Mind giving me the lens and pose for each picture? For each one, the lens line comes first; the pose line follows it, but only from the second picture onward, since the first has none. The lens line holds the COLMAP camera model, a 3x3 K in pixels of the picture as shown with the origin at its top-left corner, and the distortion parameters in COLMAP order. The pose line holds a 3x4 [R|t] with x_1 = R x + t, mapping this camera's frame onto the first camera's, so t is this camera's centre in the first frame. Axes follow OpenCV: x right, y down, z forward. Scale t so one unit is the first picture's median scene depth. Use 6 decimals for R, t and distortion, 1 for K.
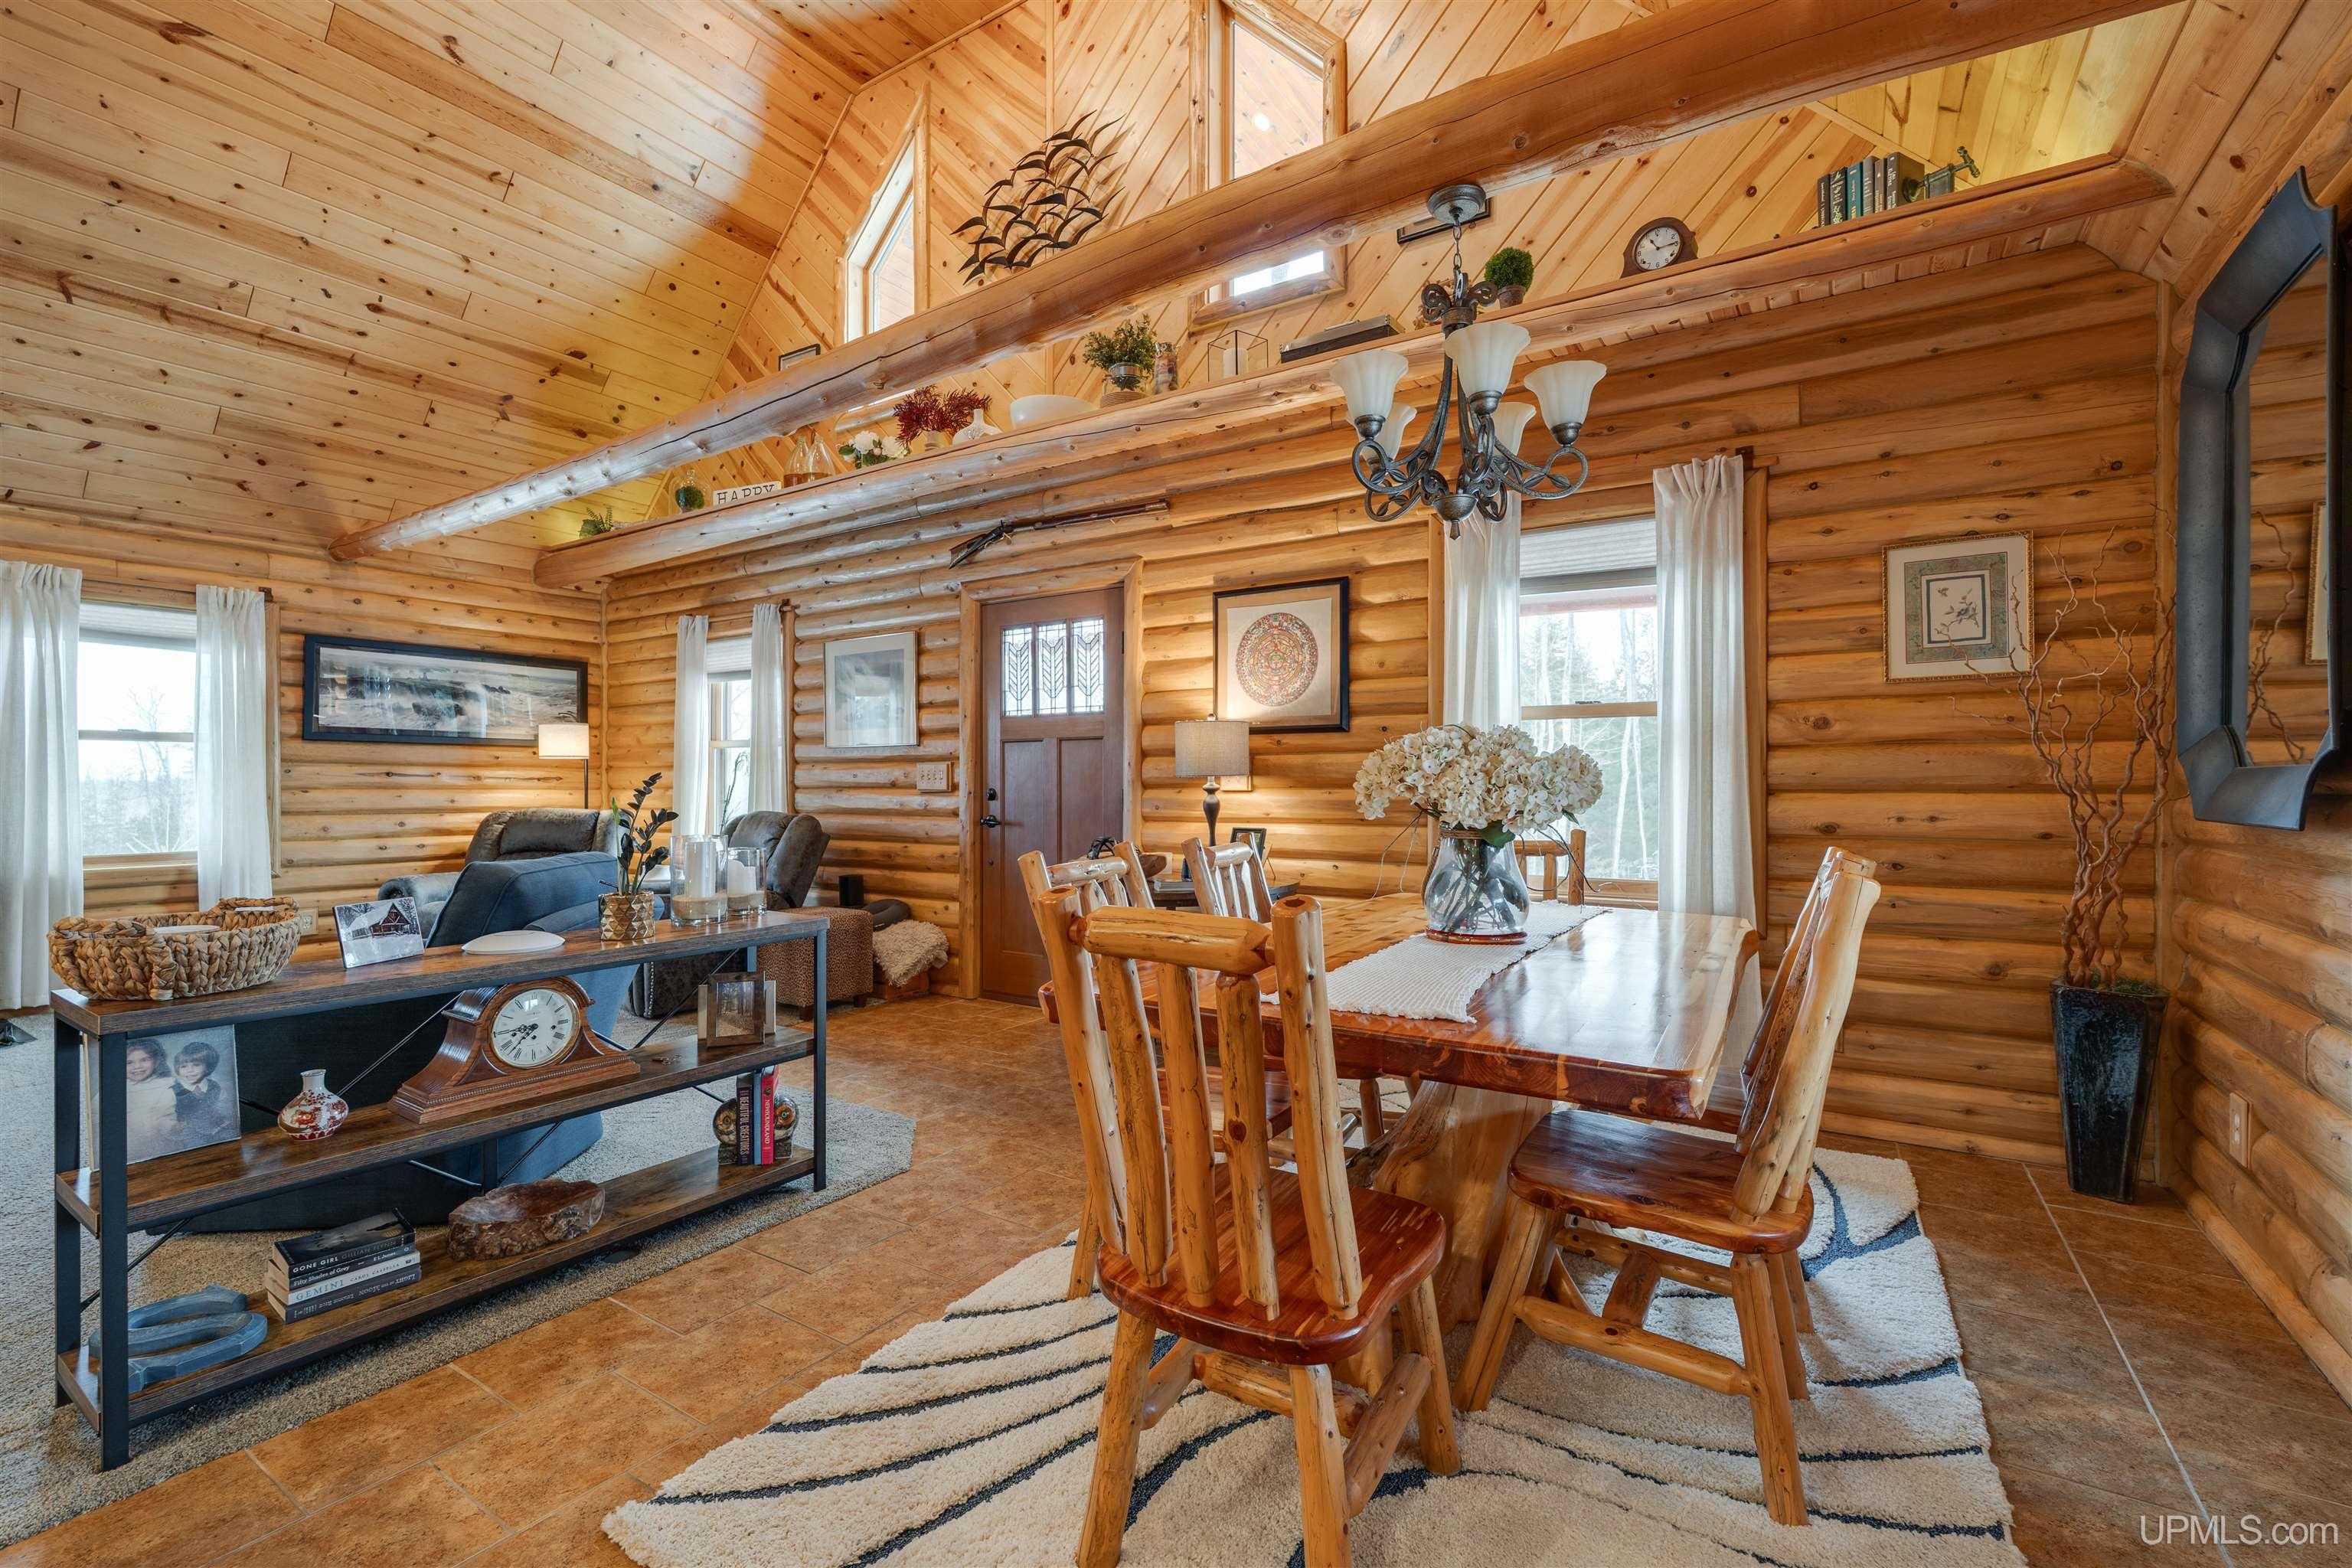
lens RADIAL K [[1024.6, 0, 1172.9], [0, 1024.6, 784.5], [0, 0, 1]] dist [-0.006861, 0.000890]
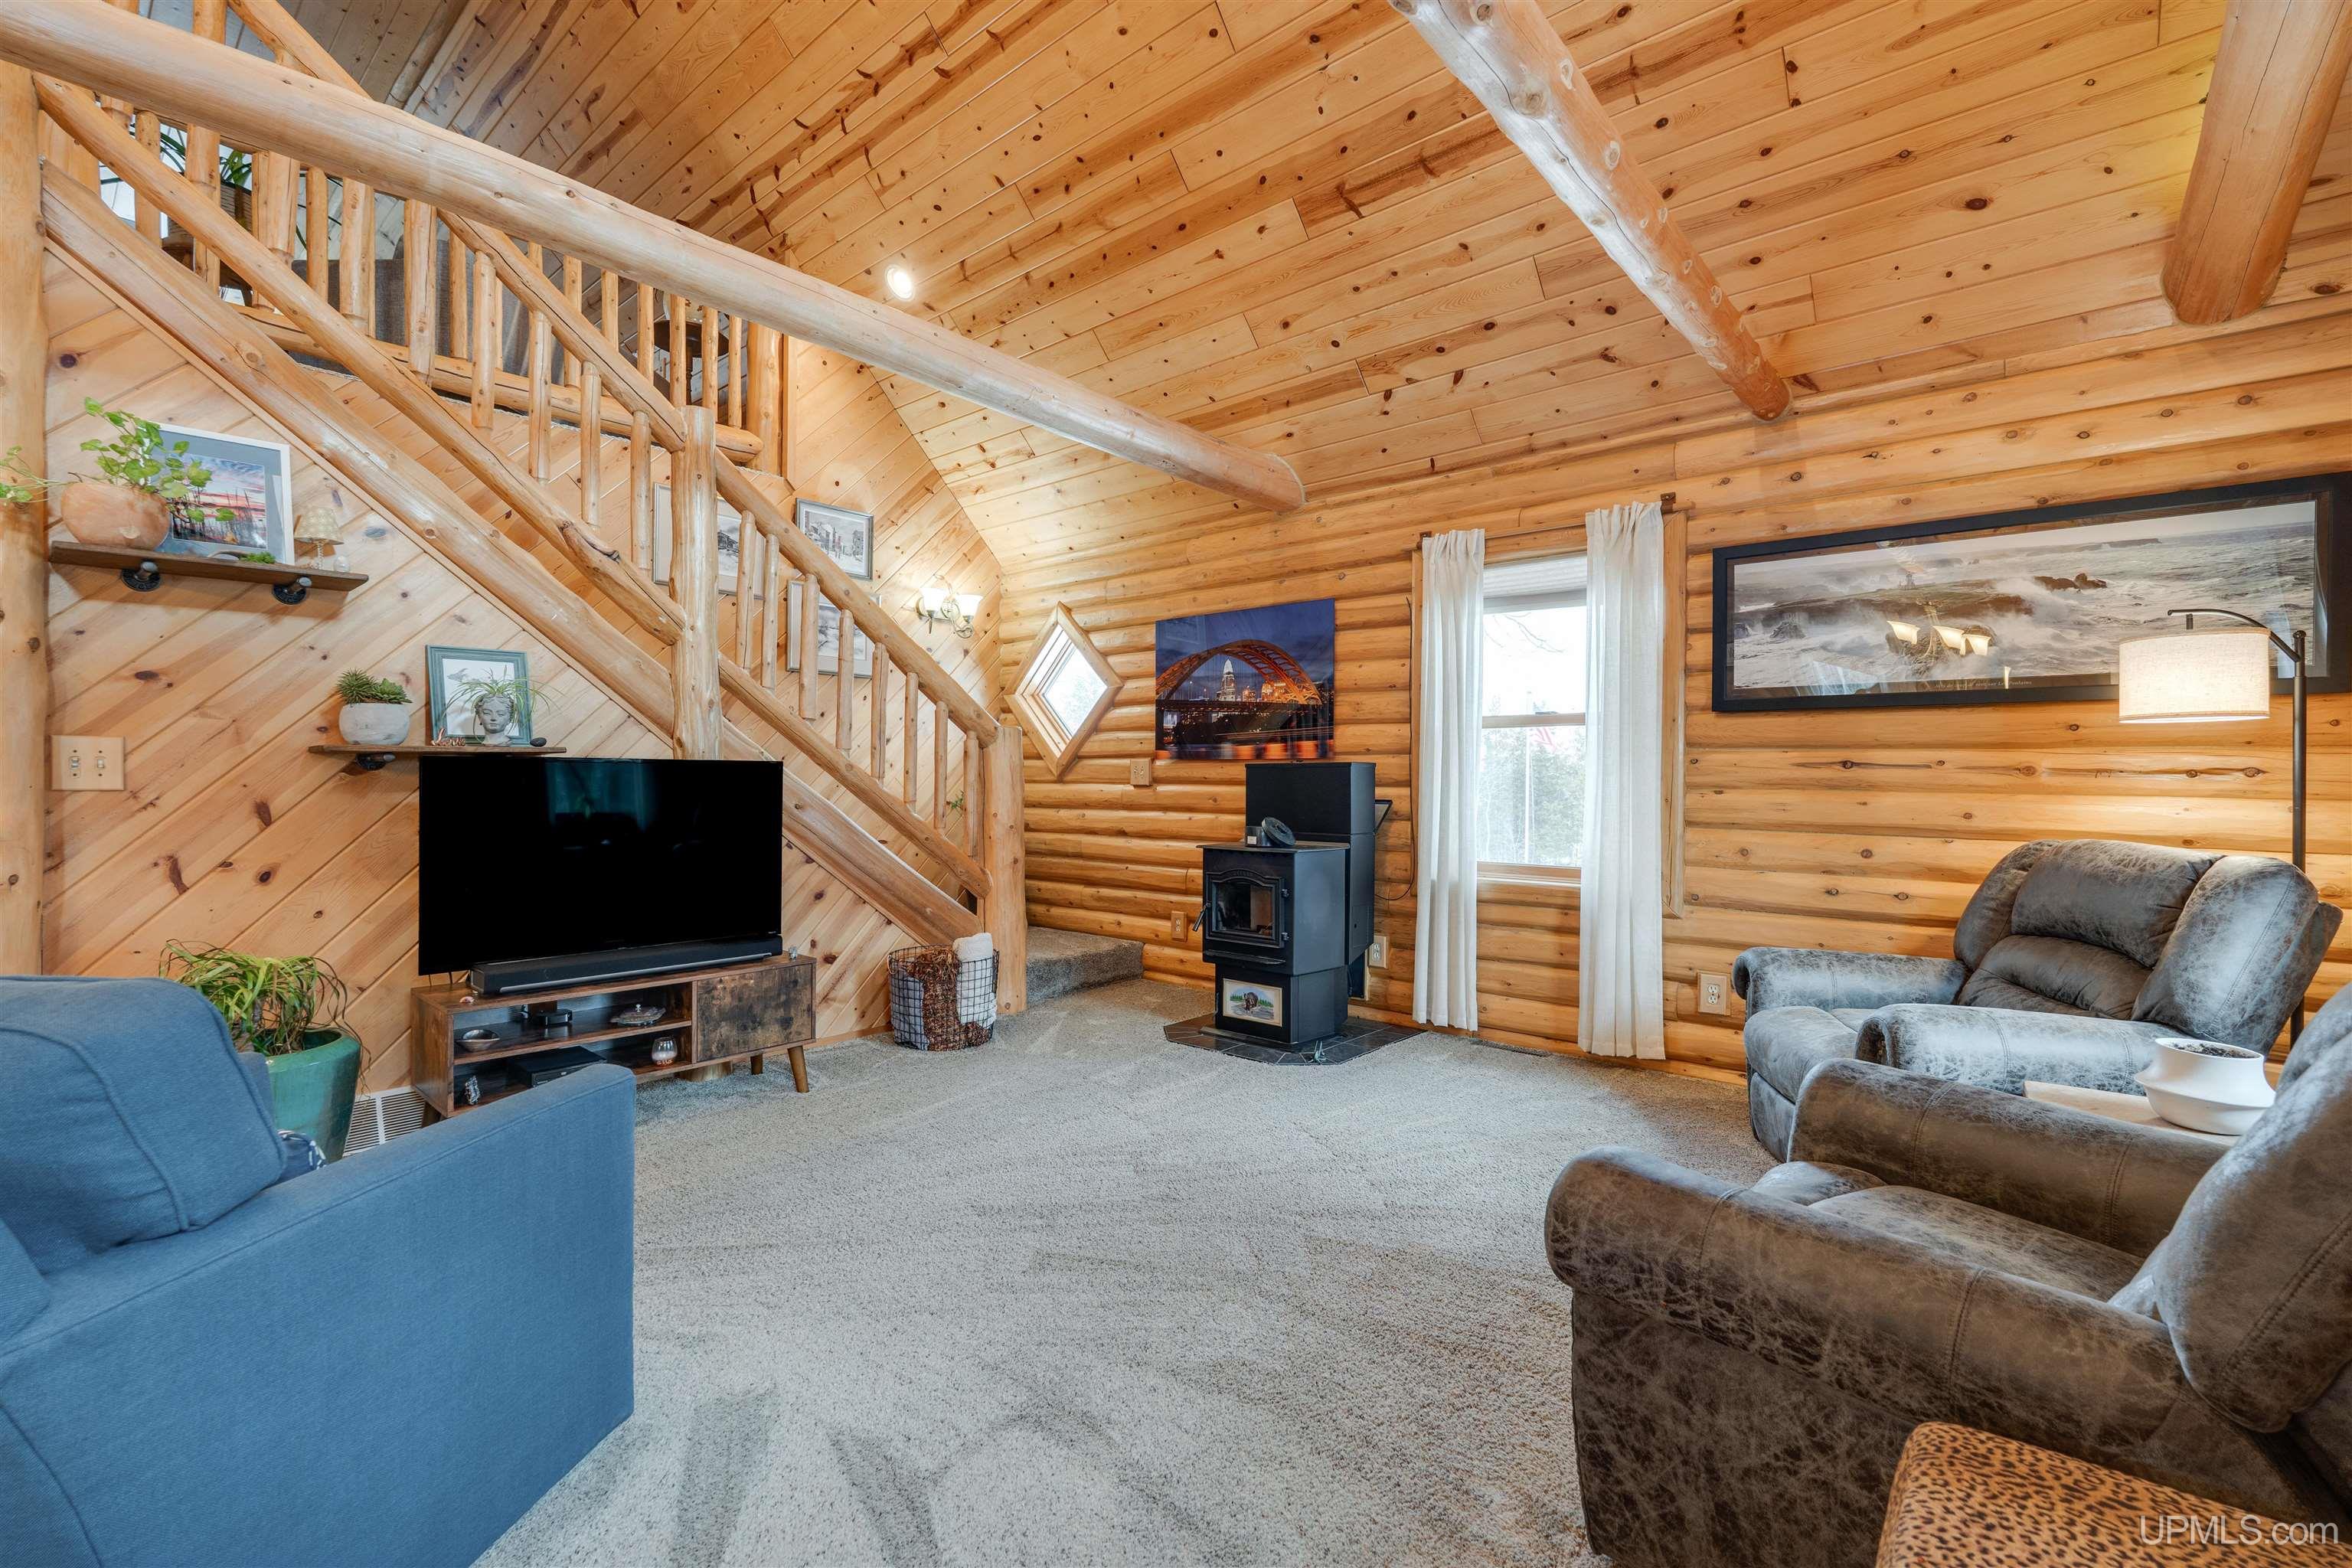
lens RADIAL K [[1024.6, 0, 1178.1], [0, 1024.6, 792.0], [0, 0, 1]] dist [-0.006861, 0.000890]
pose [[-0.137750, 0.015279, -0.990349, -0.180156], [-0.005540, 0.999853, 0.016196, -0.001826], [0.990452, 0.007718, -0.137645, 0.864212]]
